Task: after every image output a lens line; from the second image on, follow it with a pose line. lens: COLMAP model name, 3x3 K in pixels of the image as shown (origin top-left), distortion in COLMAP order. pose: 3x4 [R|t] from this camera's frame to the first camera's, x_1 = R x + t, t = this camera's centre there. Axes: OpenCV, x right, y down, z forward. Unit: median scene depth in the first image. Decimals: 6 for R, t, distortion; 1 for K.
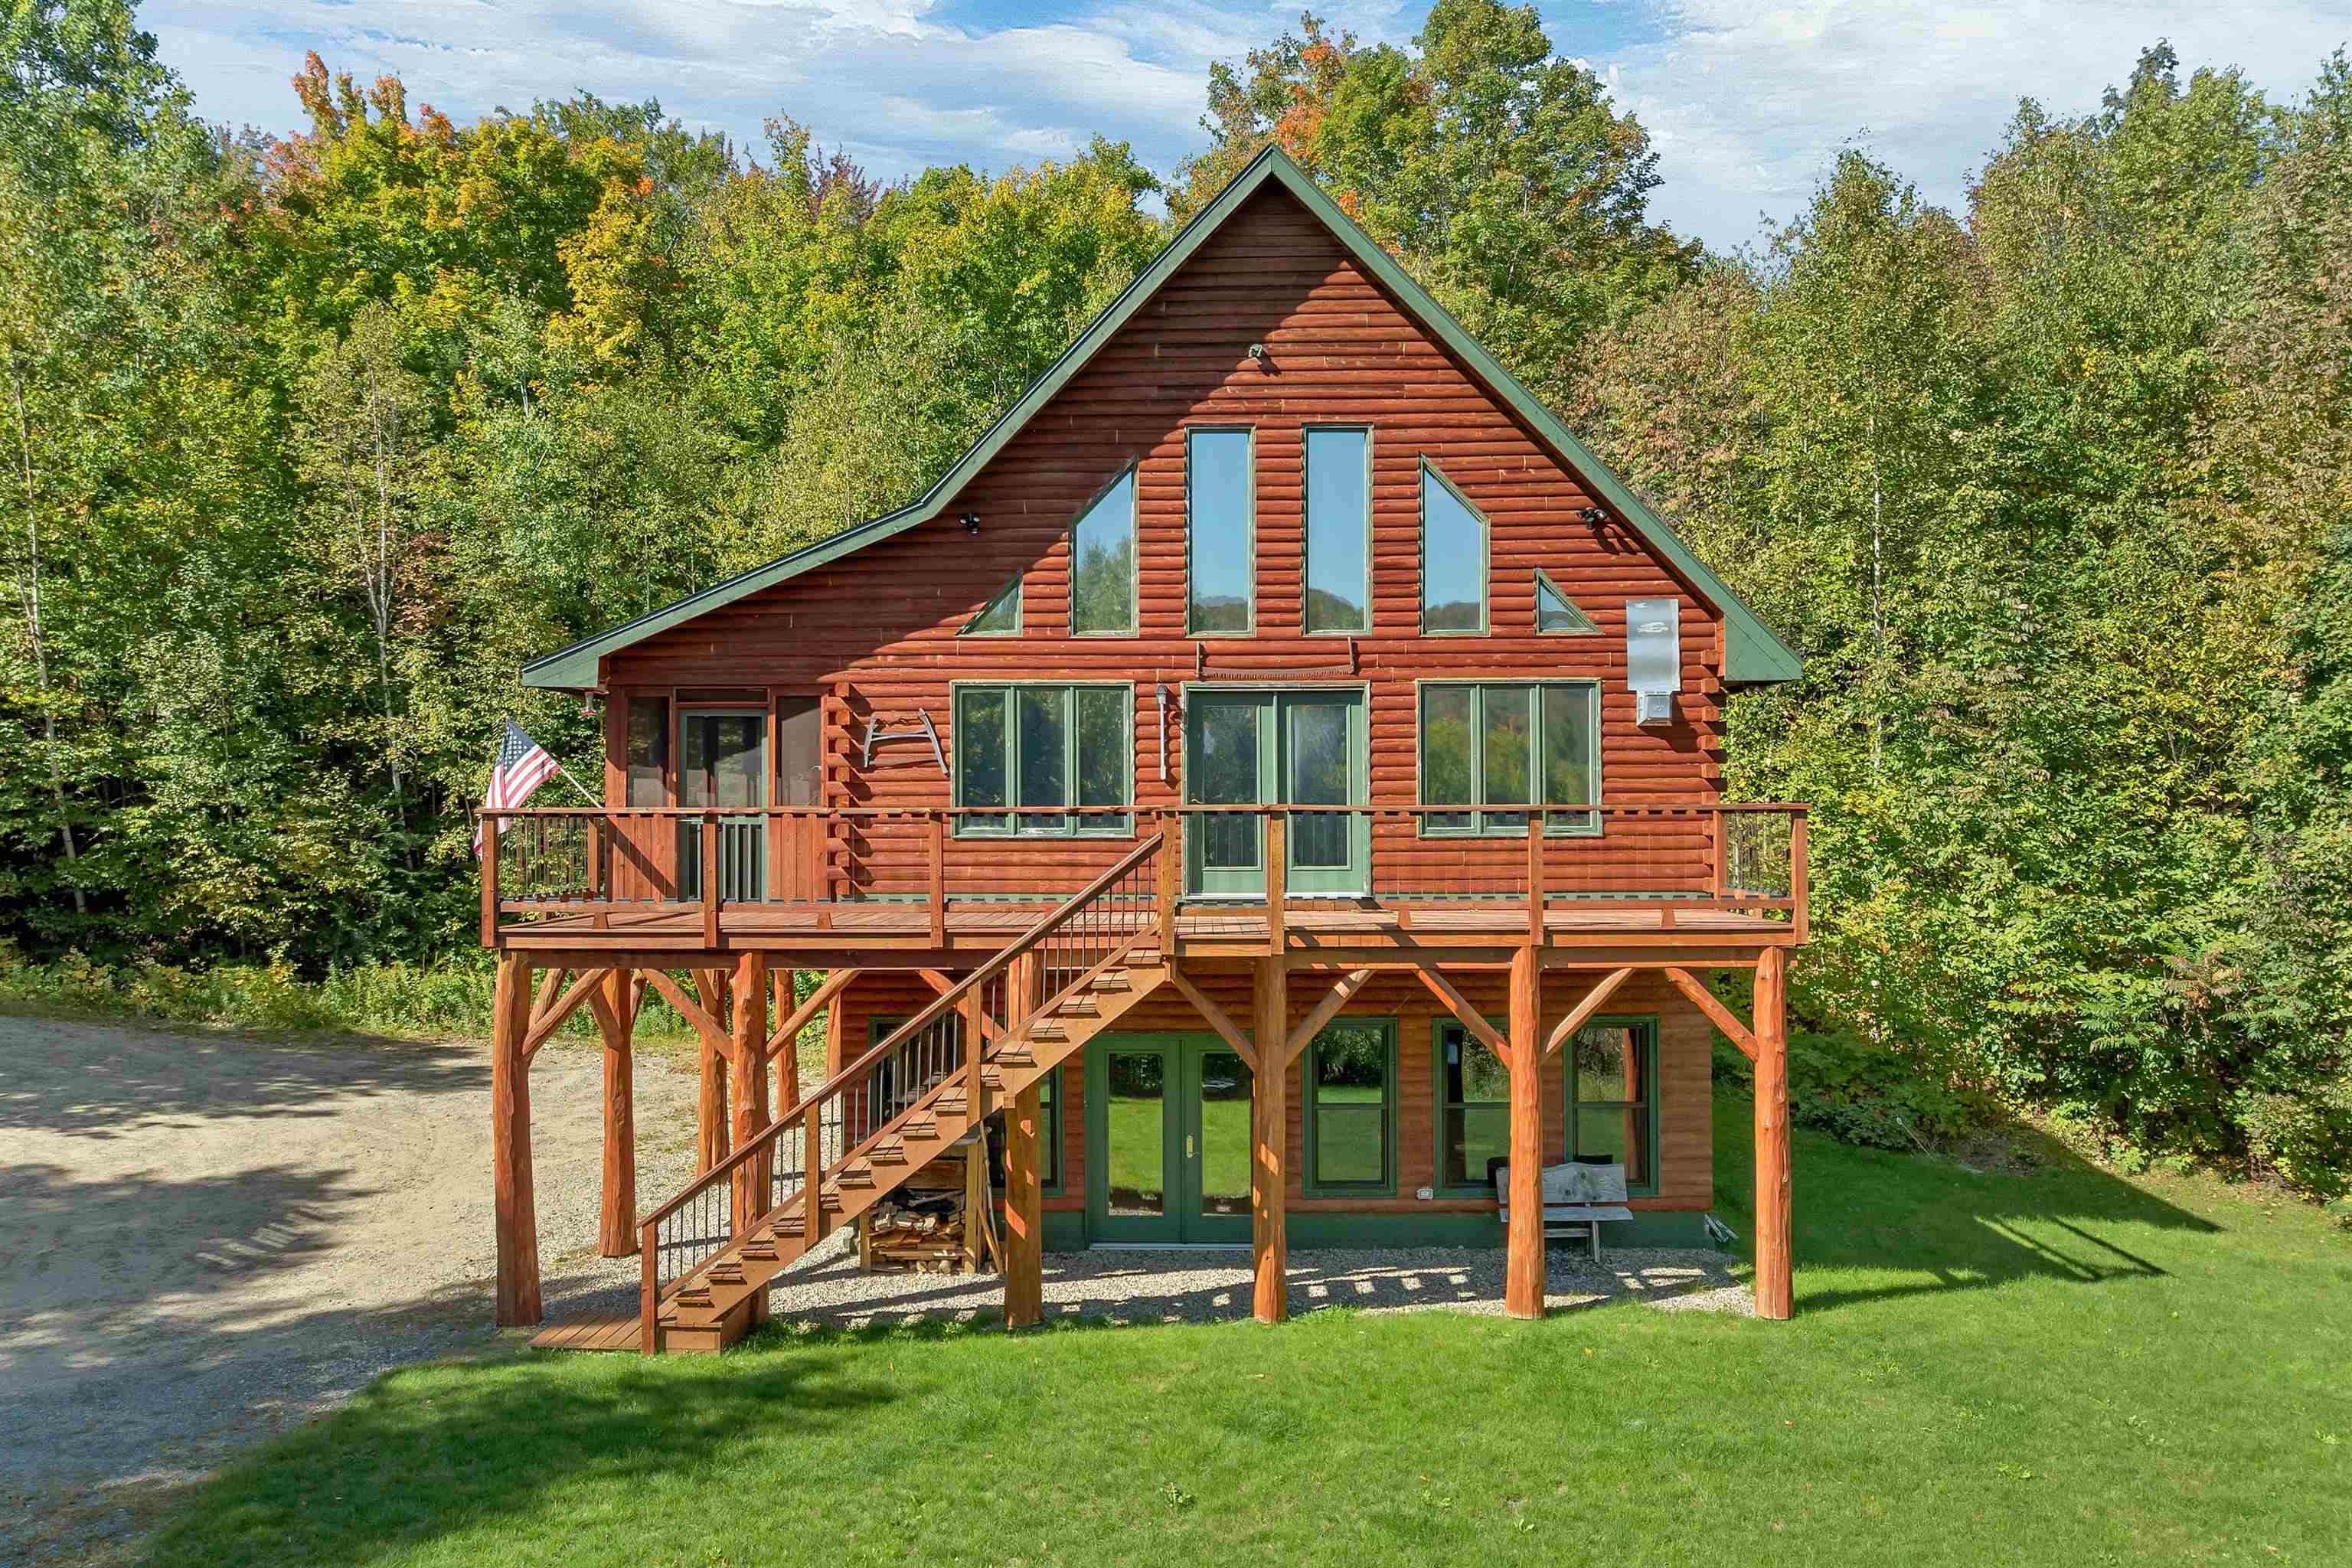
lens RADIAL K [[1687.3, 0, 1176.3], [0, 1687.3, 730.8], [0, 0, 1]] dist [-0.032050, 0.010858]
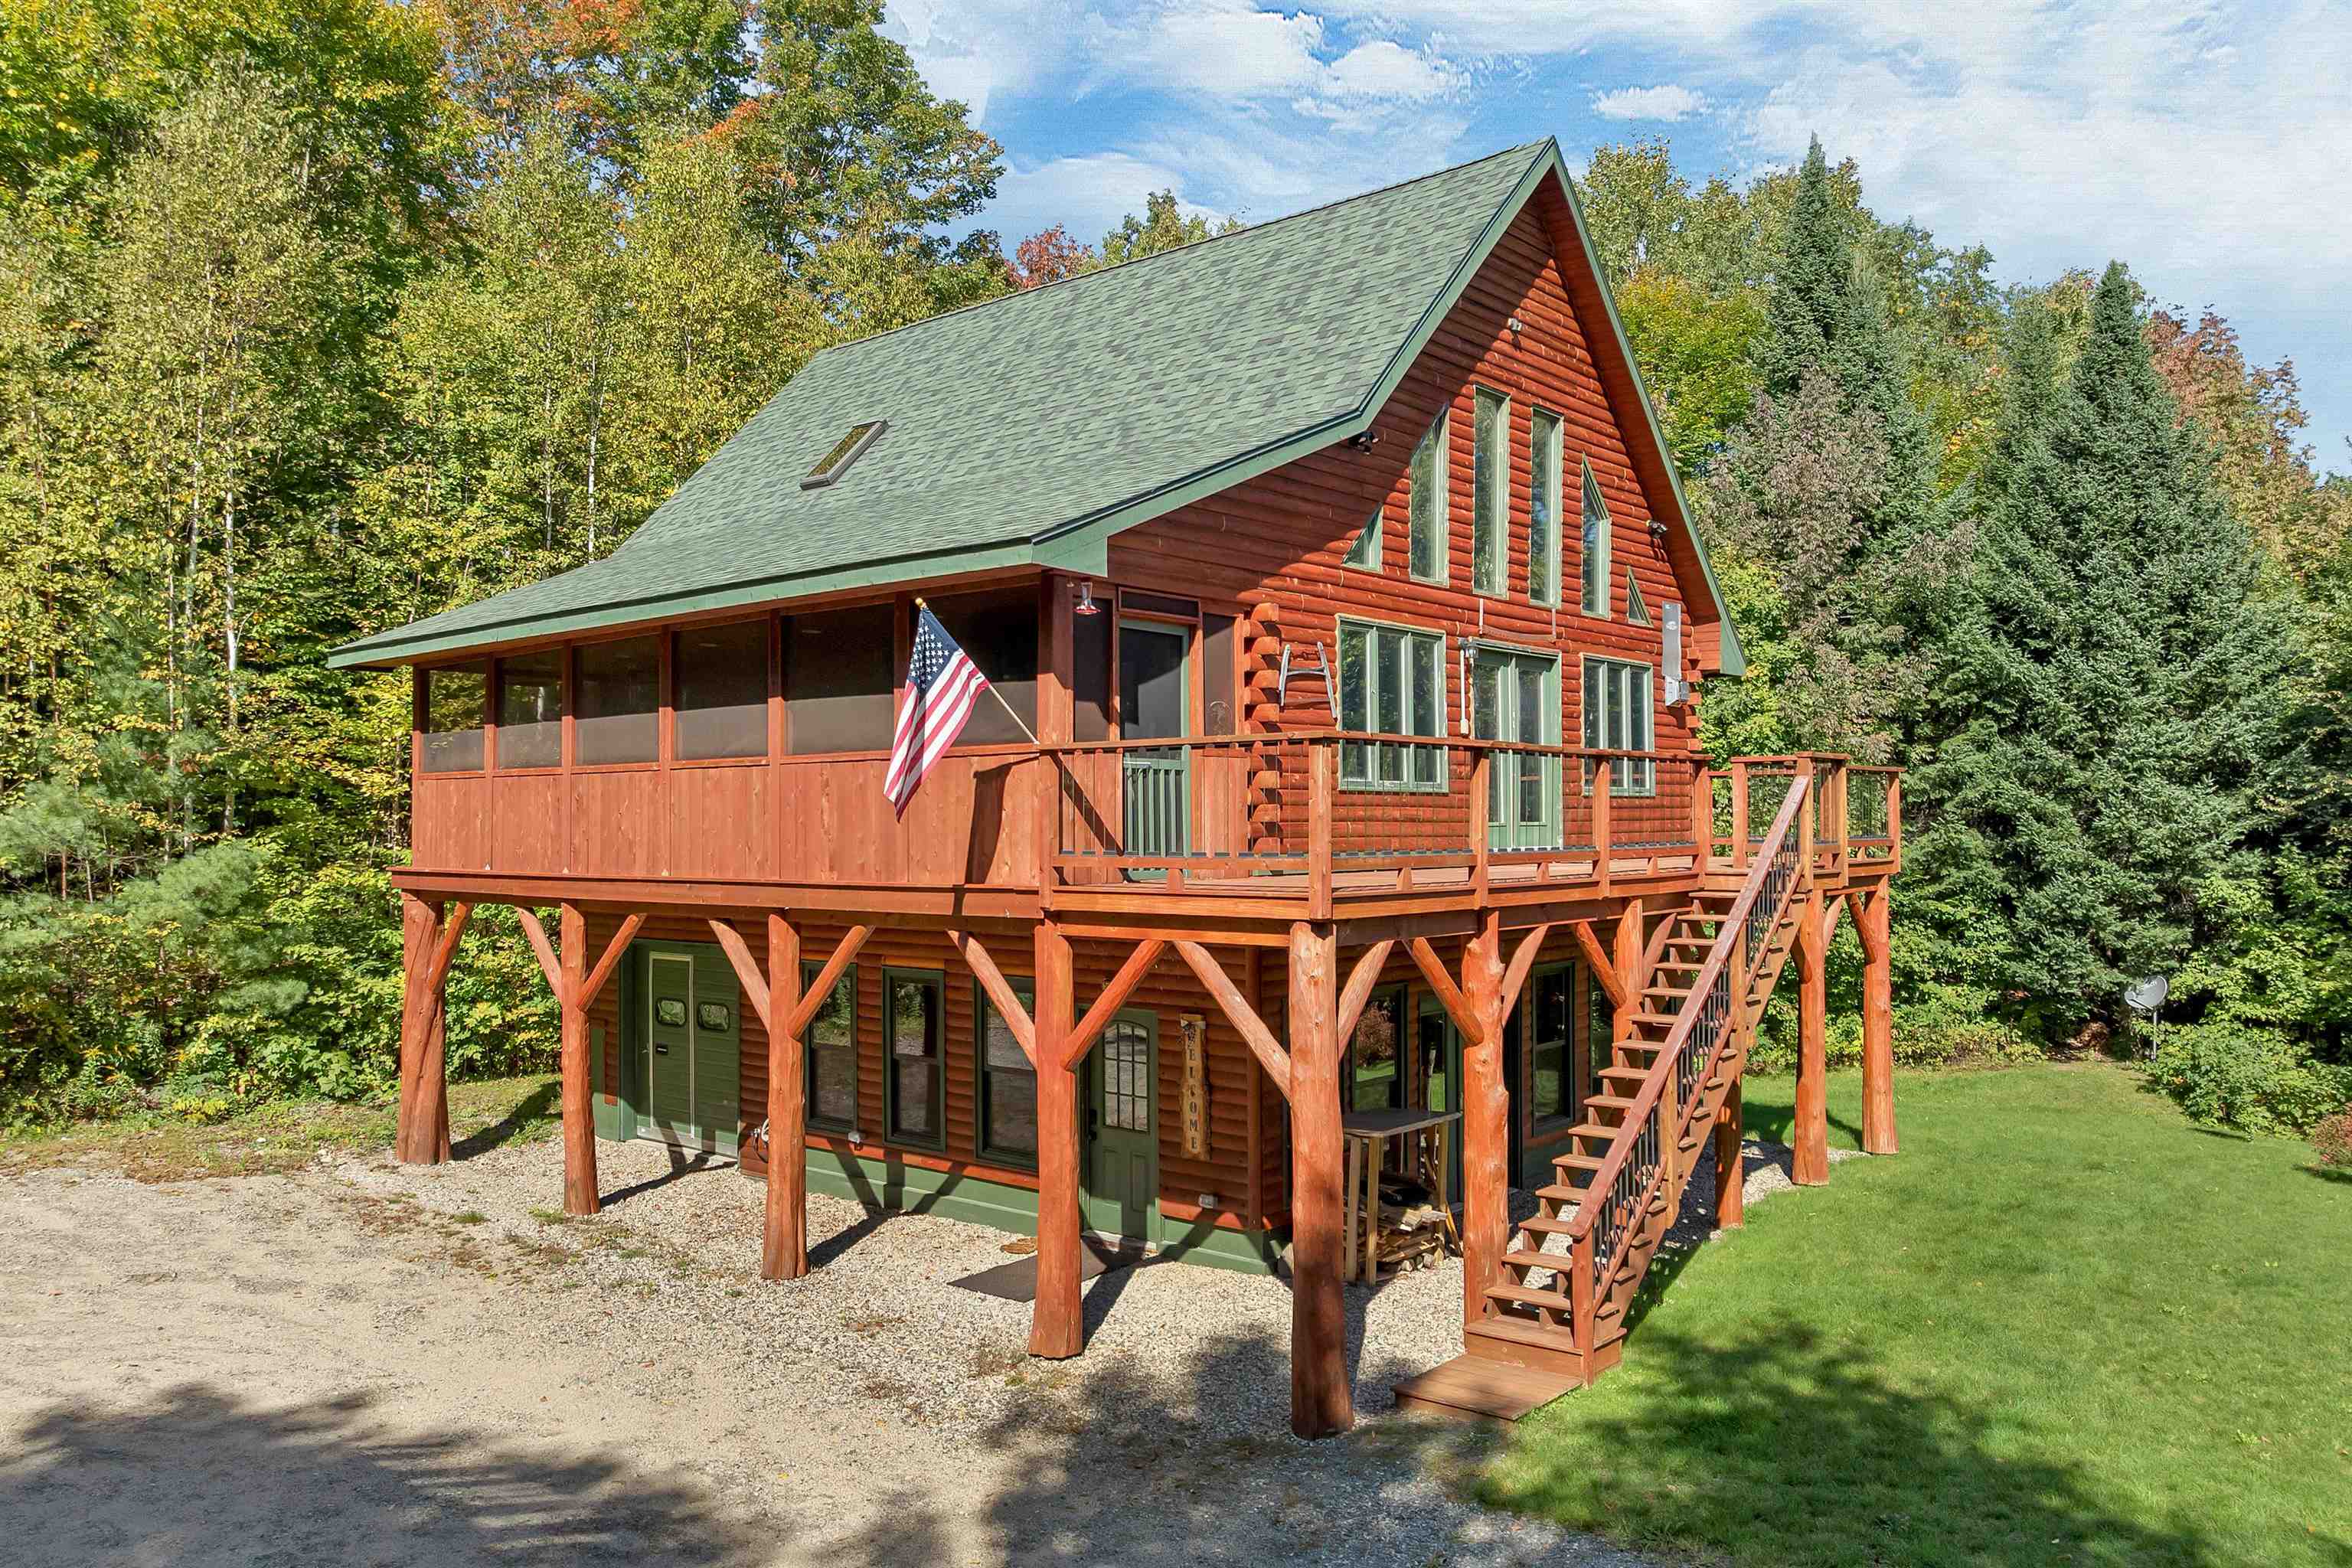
lens RADIAL K [[1687.3, 0, 1160.9], [0, 1687.3, 782.8], [0, 0, 1]] dist [-0.032050, 0.010858]
pose [[0.638845, 0.017342, 0.769140, -0.885382], [-0.024376, 0.999700, -0.002294, 0.064836], [-0.768949, -0.017283, 0.639077, 0.500268]]
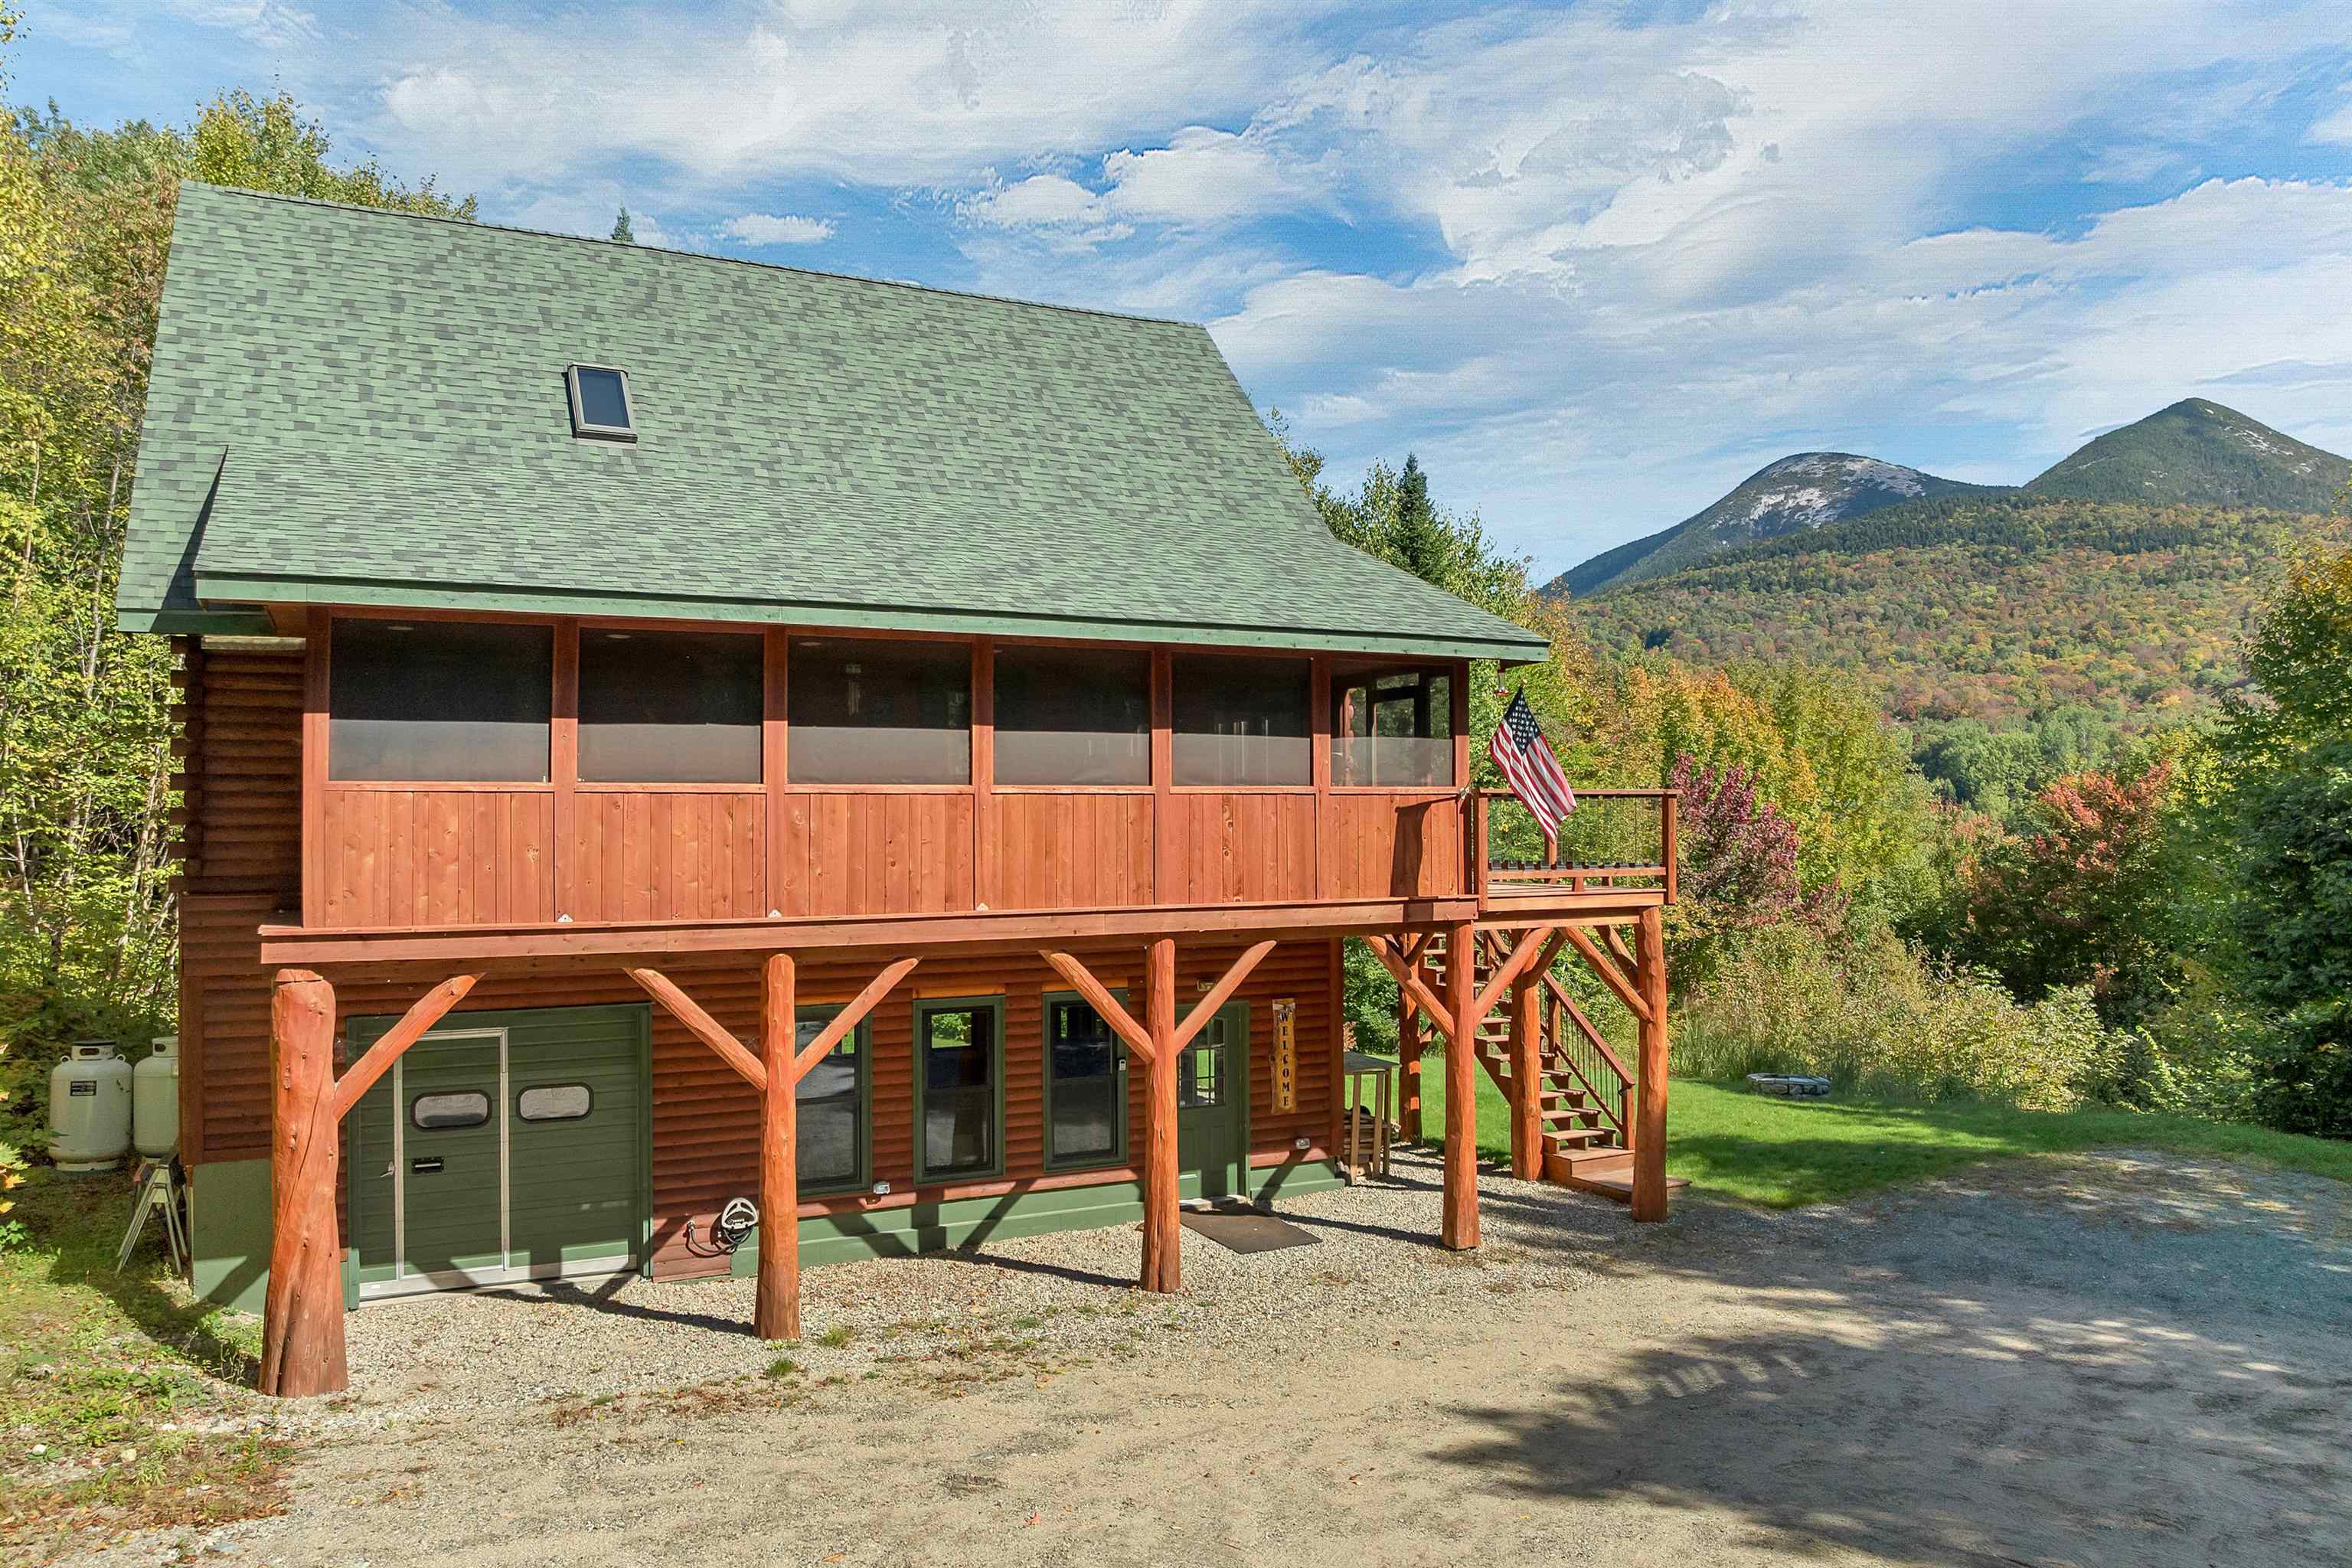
lens RADIAL K [[1687.3, 0, 1167.6], [0, 1687.3, 796.0], [0, 0, 1]] dist [-0.032050, 0.010858]
pose [[-0.469197, 0.017913, 0.882912, -1.139598], [-0.027603, 0.999008, -0.034937, 0.090817], [-0.882662, -0.040764, -0.468237, 1.641820]]
